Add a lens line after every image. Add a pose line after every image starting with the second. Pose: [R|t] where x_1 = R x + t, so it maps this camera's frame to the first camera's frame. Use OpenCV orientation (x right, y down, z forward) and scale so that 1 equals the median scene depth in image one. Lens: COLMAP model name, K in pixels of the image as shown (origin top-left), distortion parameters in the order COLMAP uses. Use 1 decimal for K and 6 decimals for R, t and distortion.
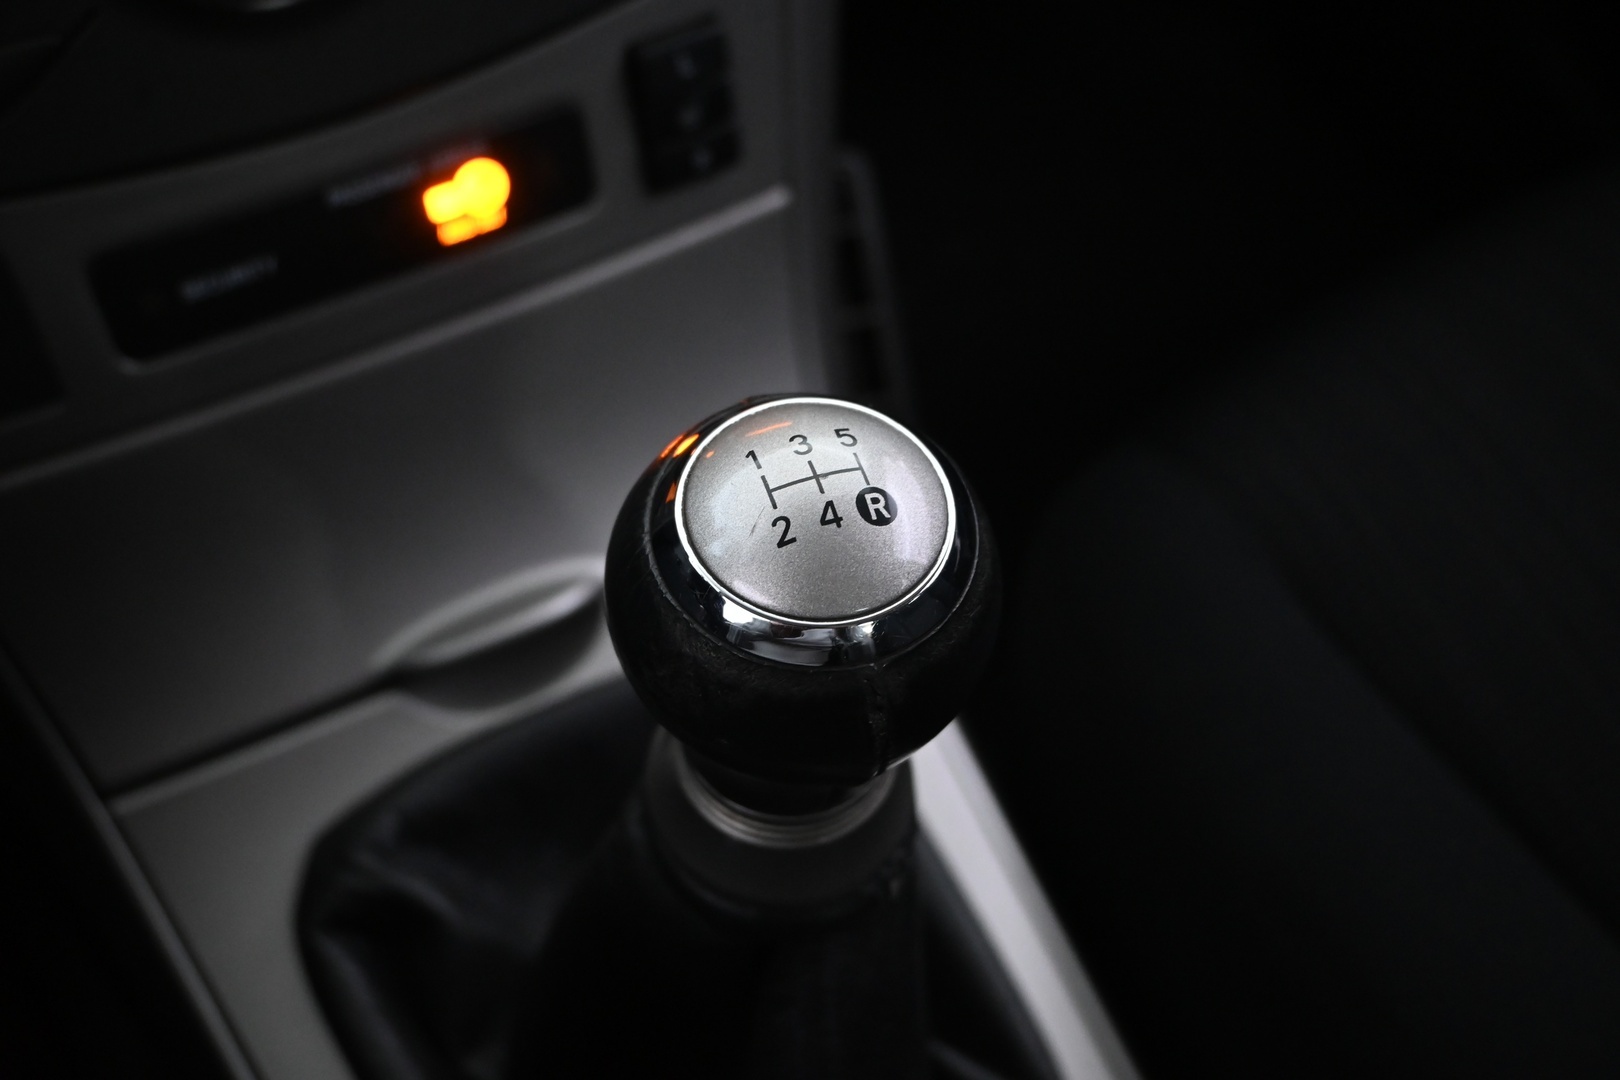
lens RADIAL K [[1739.1, 0, 810.0], [0, 1739.1, 540.0], [0, 0, 1]] dist [0.000105, 0.000200]
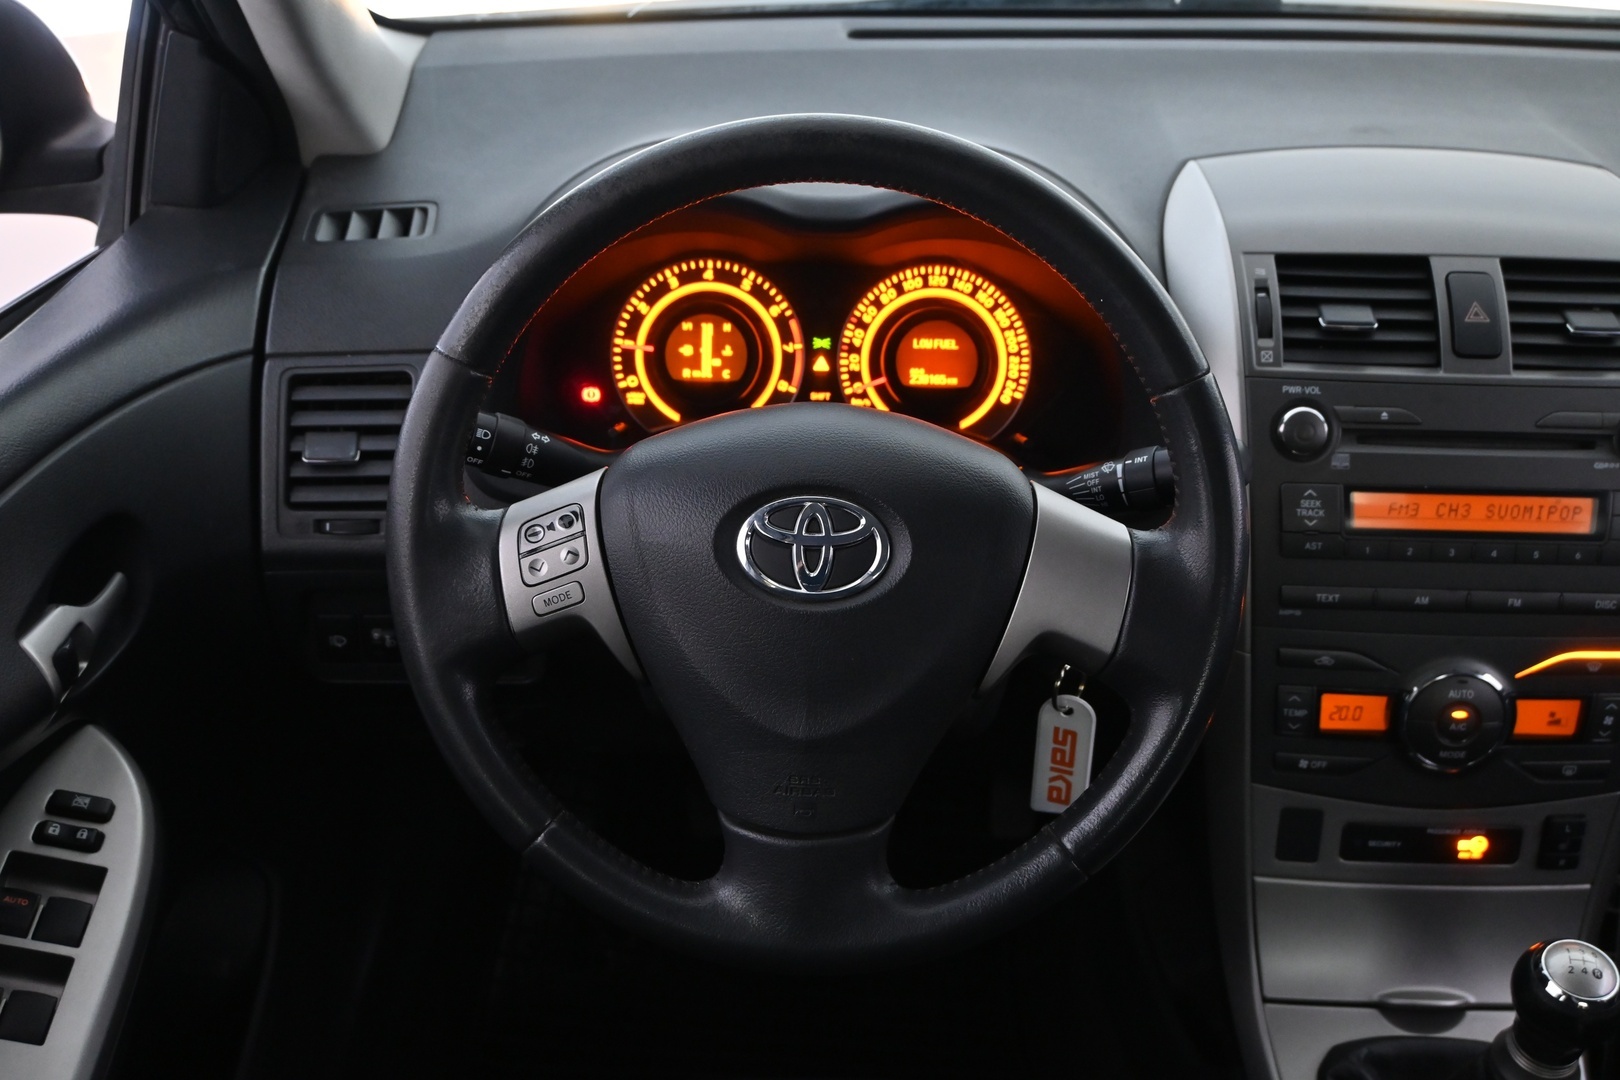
lens RADIAL K [[1784.4, 0, 810.0], [0, 1784.4, 540.0], [0, 0, 1]] dist [-0.027689, 0.008208]
pose [[0.857876, 0.286376, -0.426658, -0.034857], [-0.403884, 0.889112, -0.215306, 0.402906], [0.317689, 0.357027, 0.878411, -1.985360]]
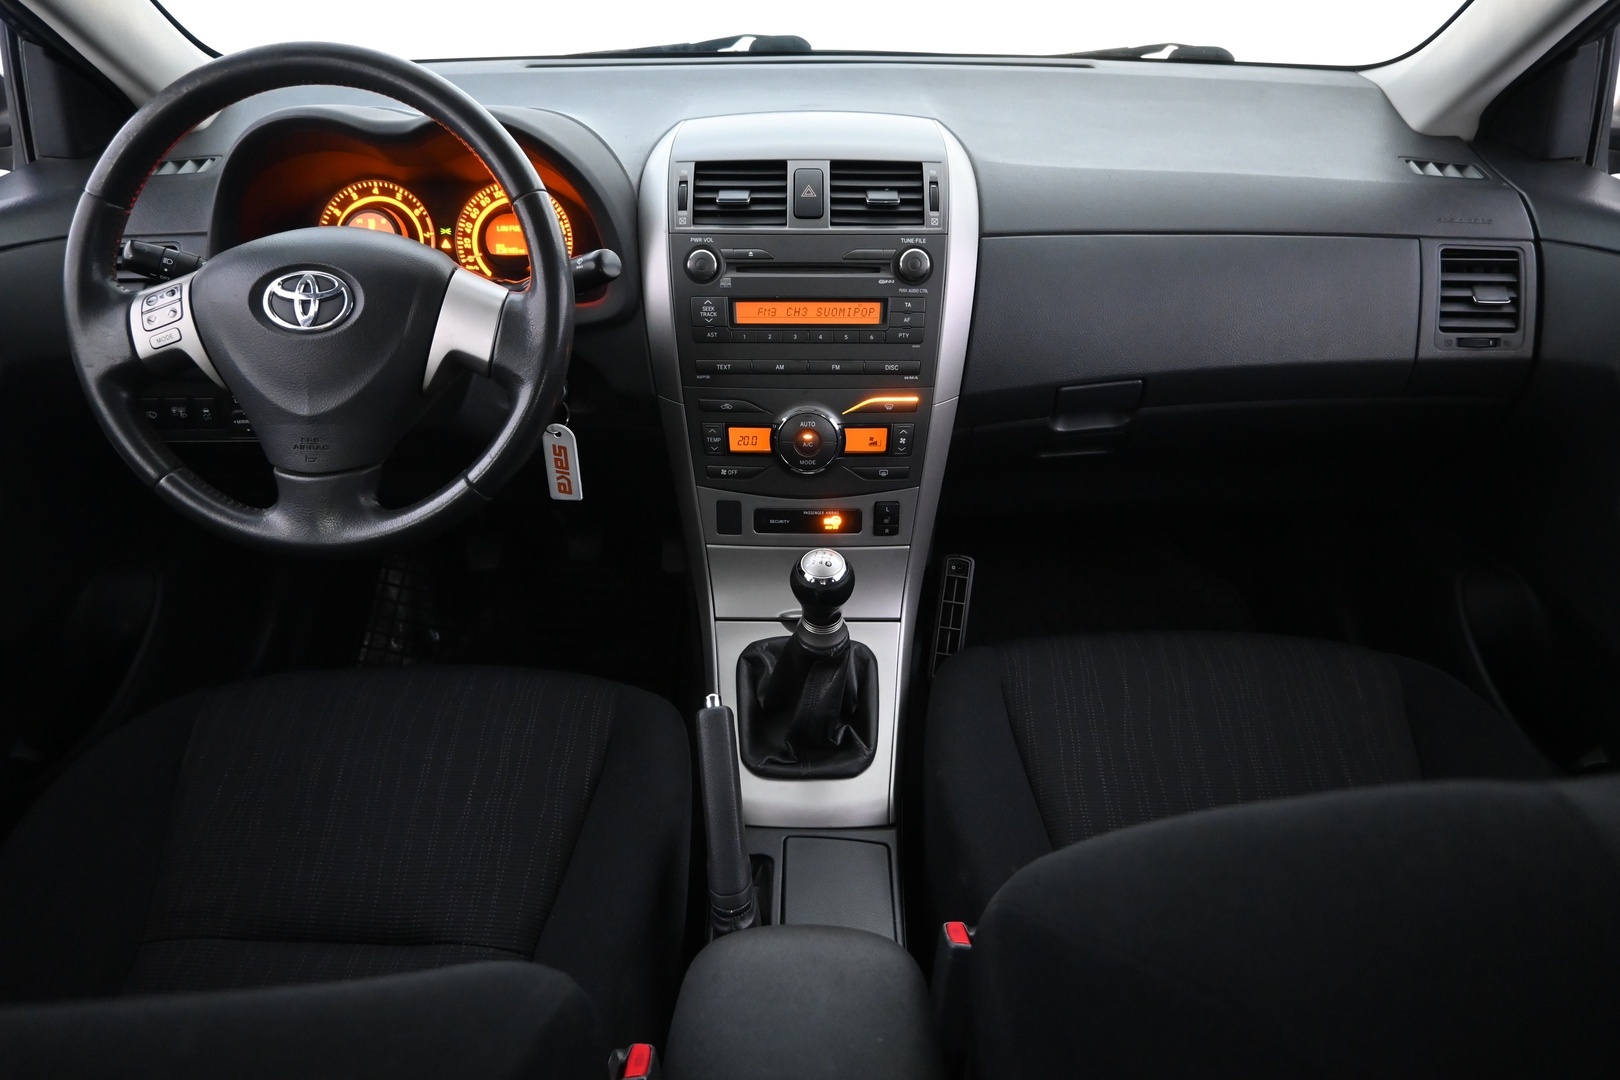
lens RADIAL K [[1120.5, 0, 810.0], [0, 1120.5, 540.0], [0, 0, 1]] dist [-0.027295, 0.002343]
pose [[0.869304, 0.286513, -0.402767, 0.959289], [-0.382210, 0.906334, -0.180204, 0.403556], [0.313411, 0.310594, 0.897388, -1.664592]]
